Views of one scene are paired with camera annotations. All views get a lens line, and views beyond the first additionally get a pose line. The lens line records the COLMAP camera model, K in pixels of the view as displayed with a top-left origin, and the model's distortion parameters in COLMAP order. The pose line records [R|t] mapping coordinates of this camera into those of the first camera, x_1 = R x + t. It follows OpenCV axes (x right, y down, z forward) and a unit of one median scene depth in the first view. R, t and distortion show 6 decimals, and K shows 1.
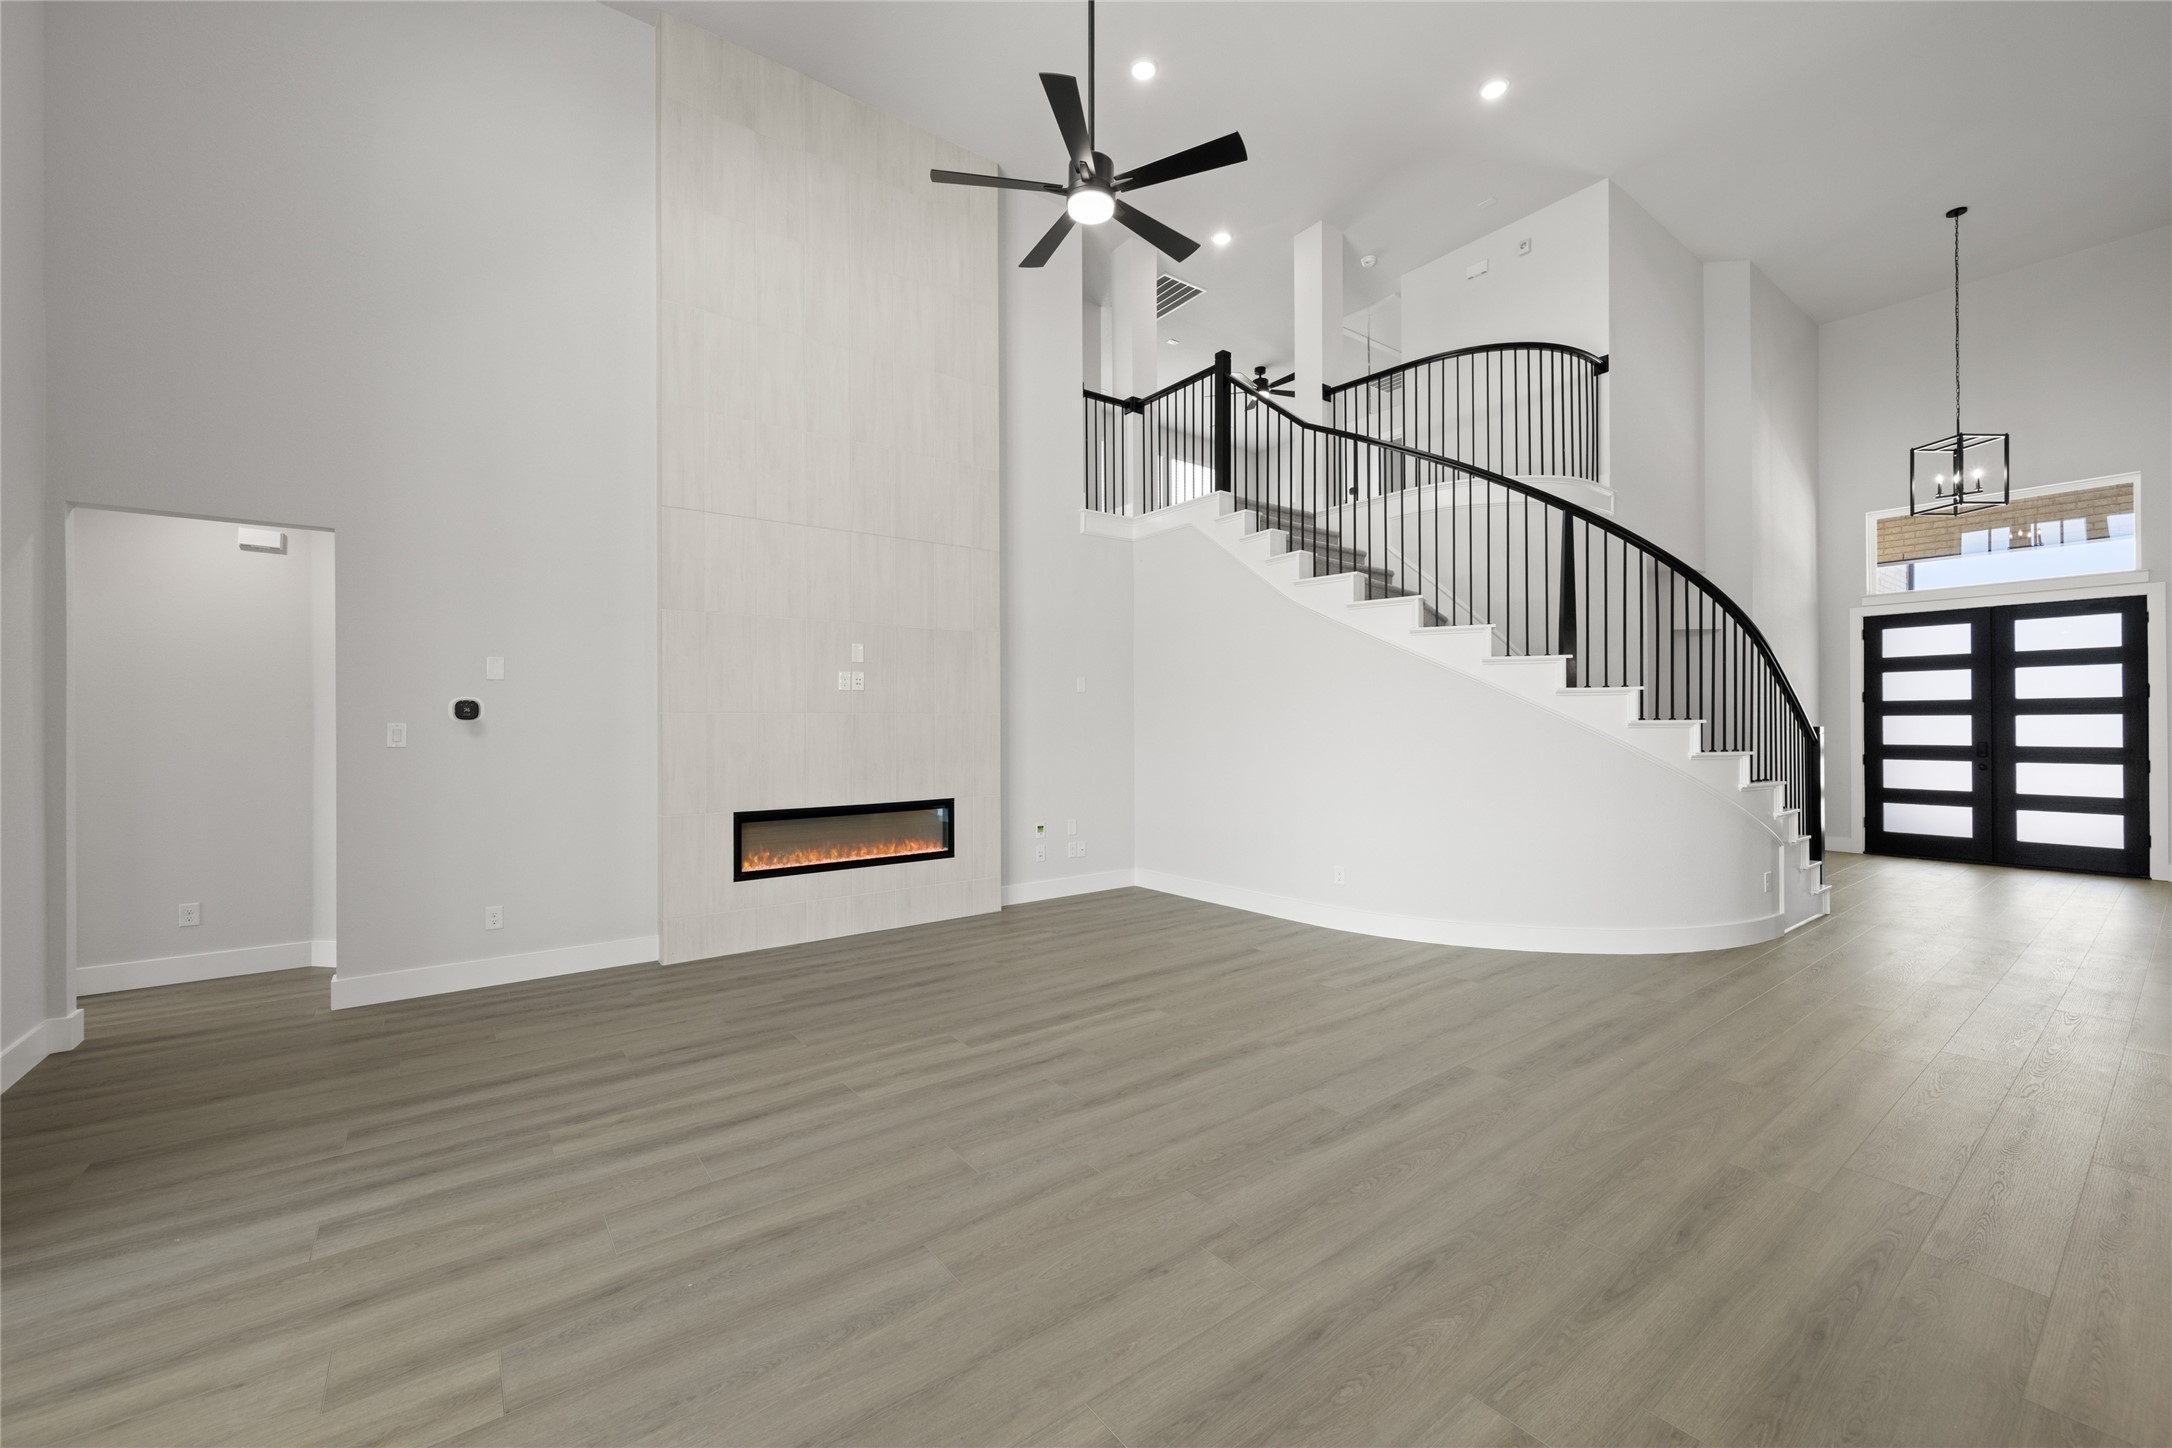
lens RADIAL K [[852.4, 0, 1083.1], [0, 852.4, 720.2], [0, 0, 1]] dist [-0.002064, -0.000183]
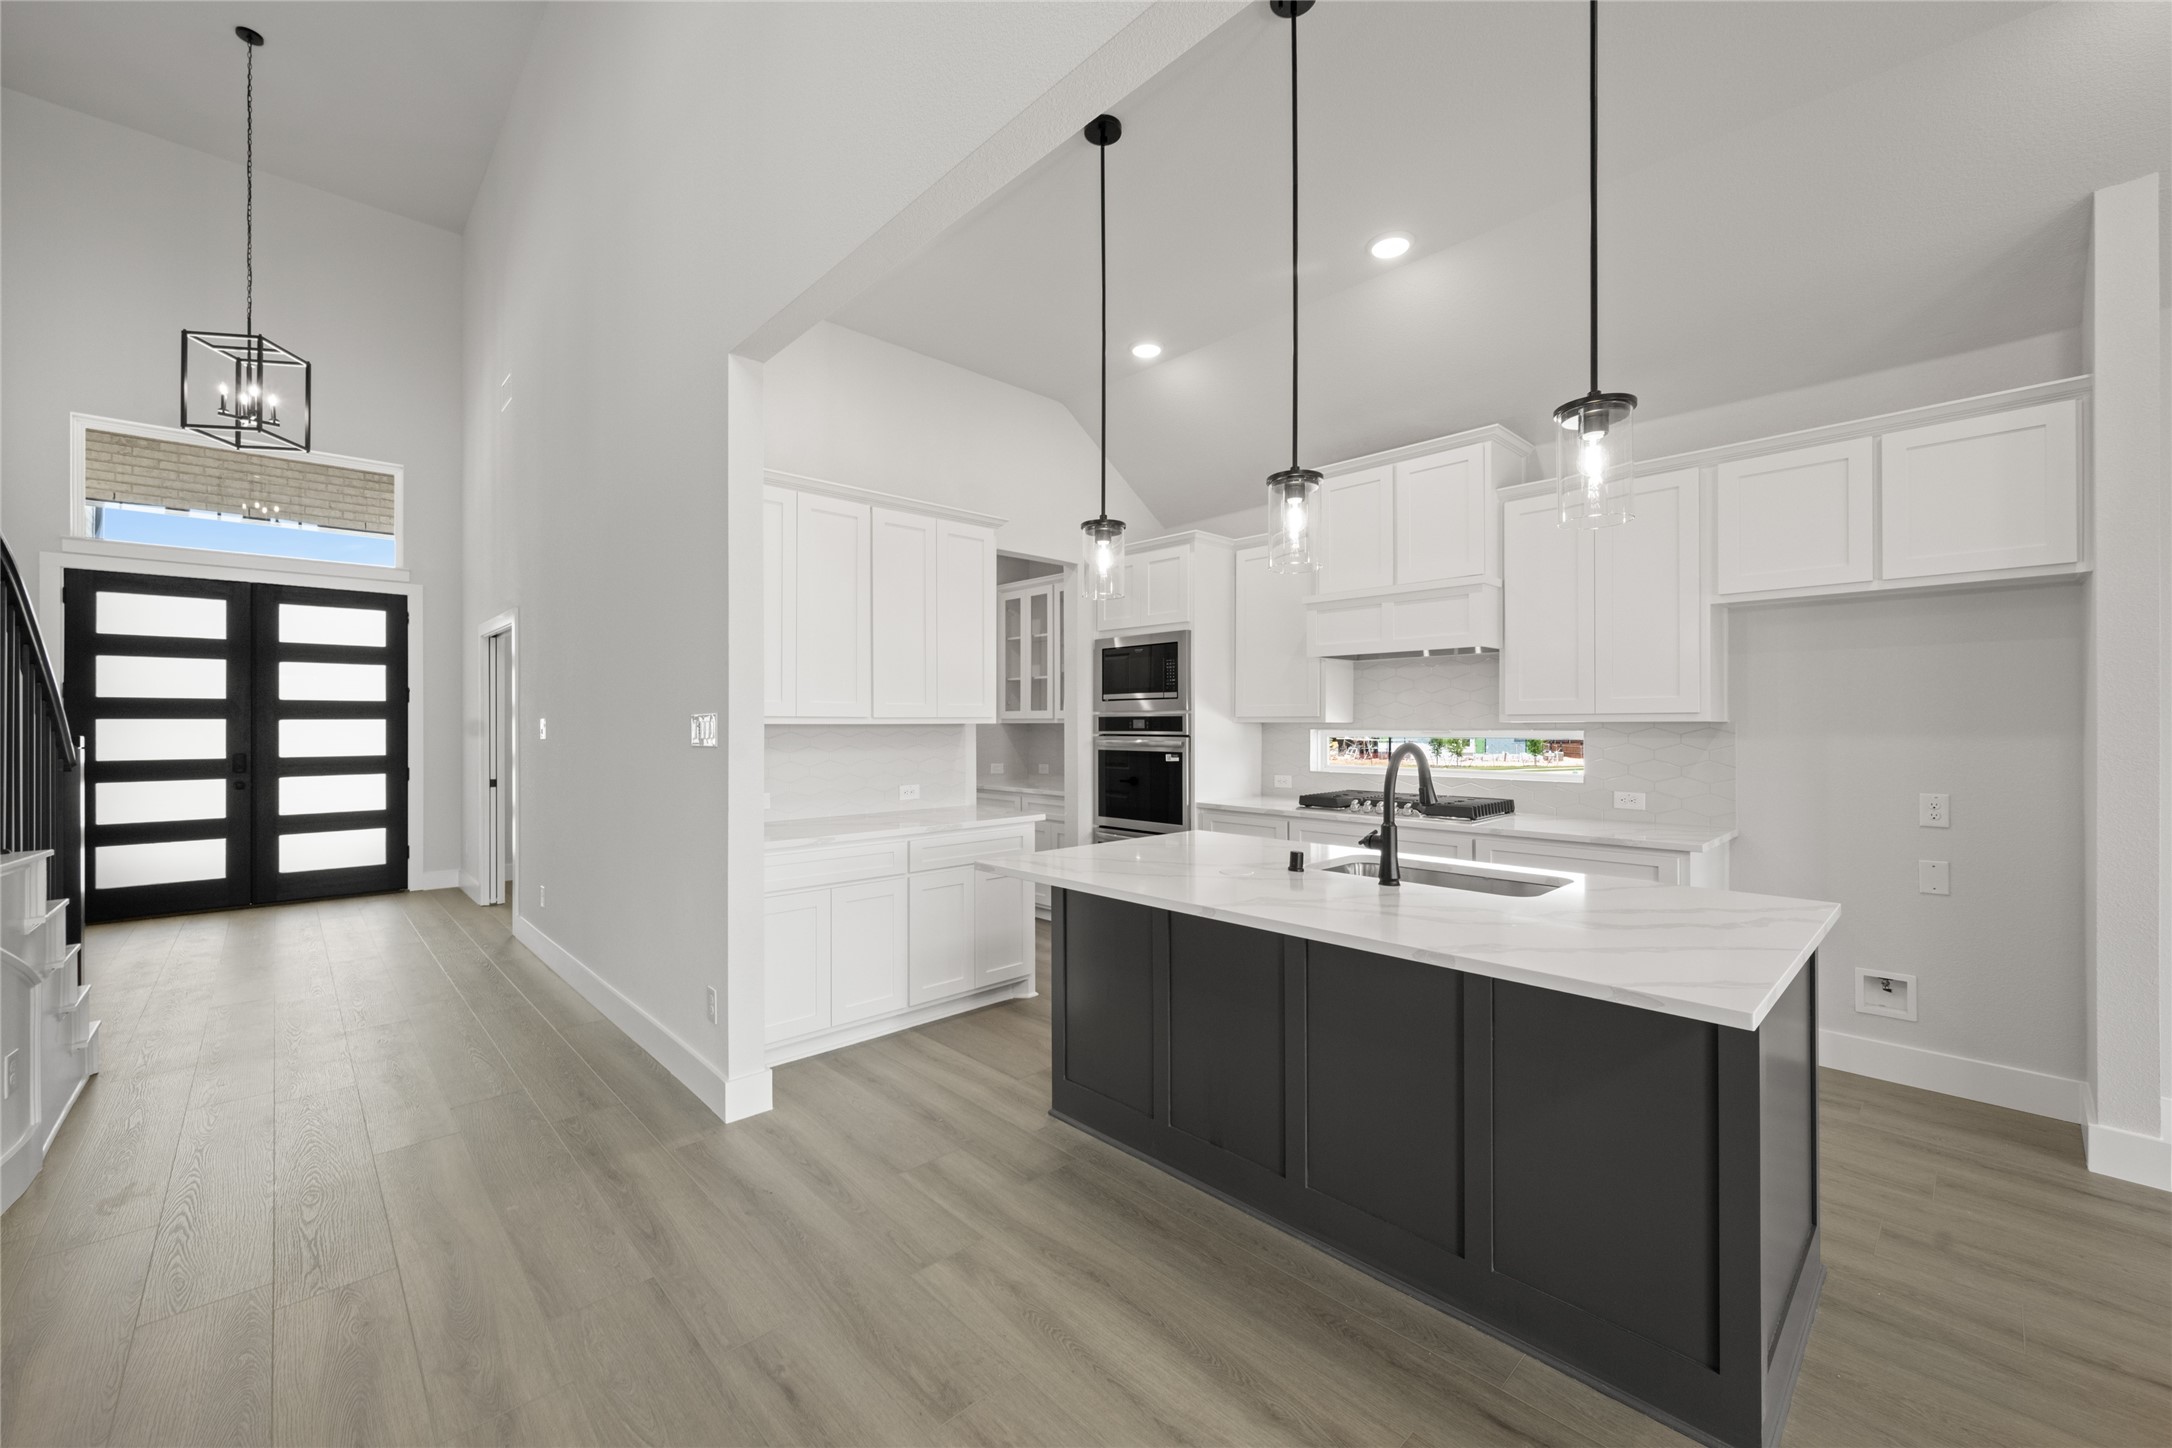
lens RADIAL K [[852.4, 0, 1083.1], [0, 852.4, 720.2], [0, 0, 1]] dist [-0.002064, -0.000183]
pose [[-0.124718, 0.008480, 0.992156, 0.201288], [-0.001306, 0.999961, -0.008711, 0.000862], [-0.992191, -0.002383, -0.124702, 0.357904]]
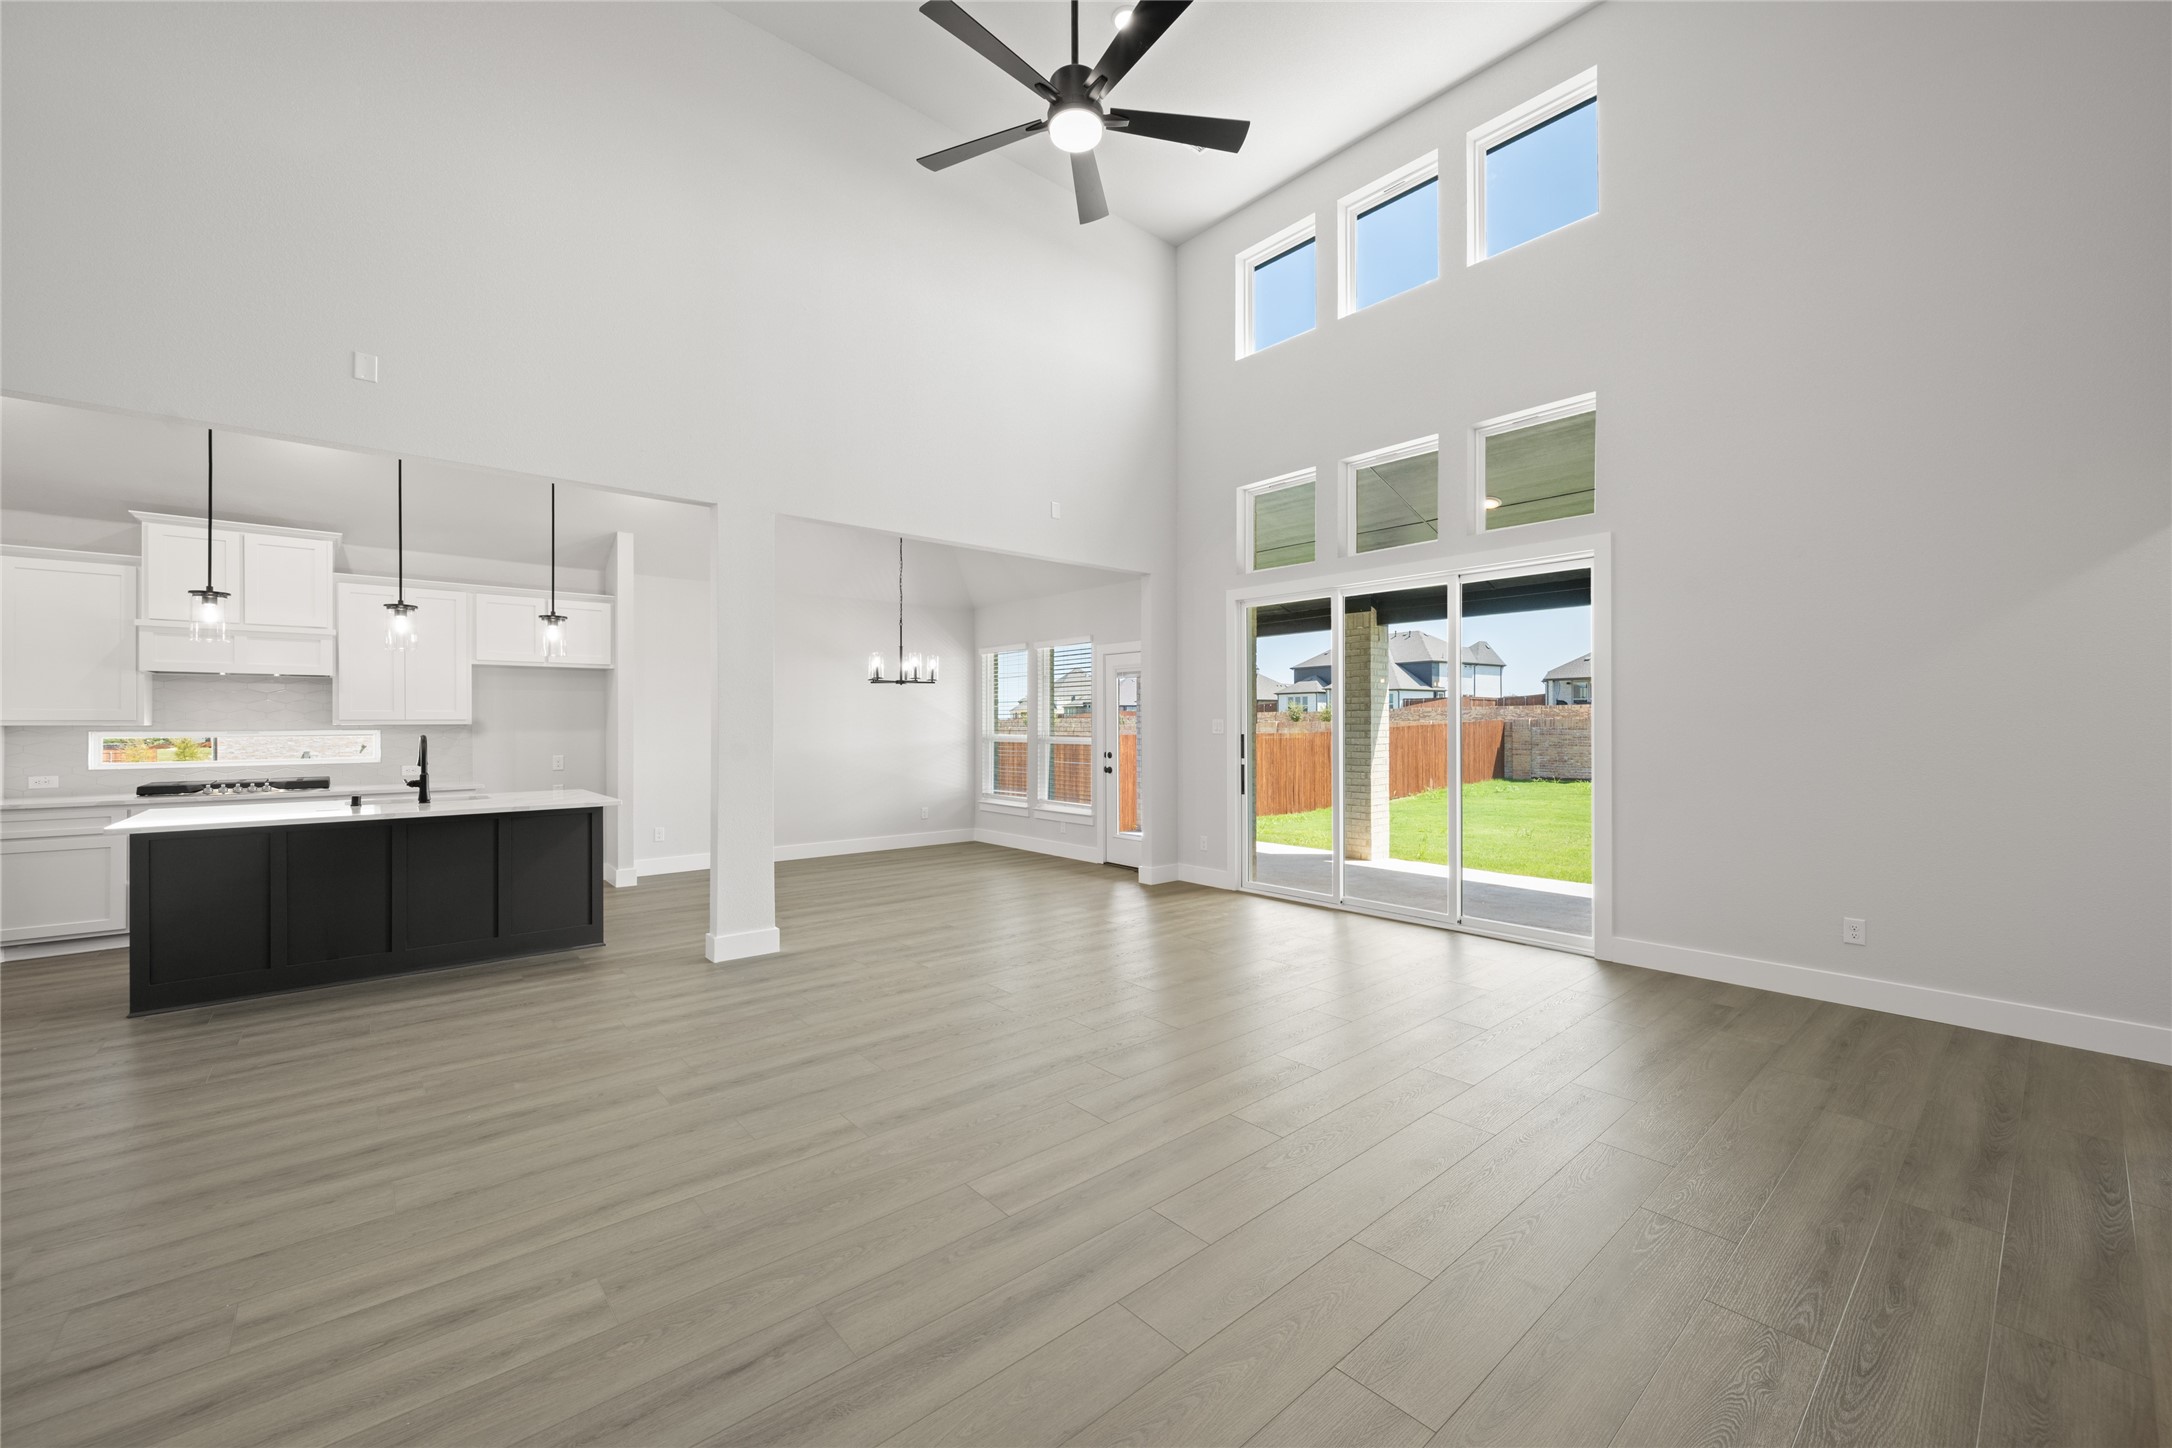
lens RADIAL K [[867.6, 0, 1102.9], [0, 867.6, 720.4], [0, 0, 1]] dist [0.000580, 0.000029]
pose [[-0.996059, 0.008212, -0.088315, 0.032173], [0.008690, 0.999950, -0.005030, 0.003509], [0.088269, -0.005777, -0.996080, 0.939364]]
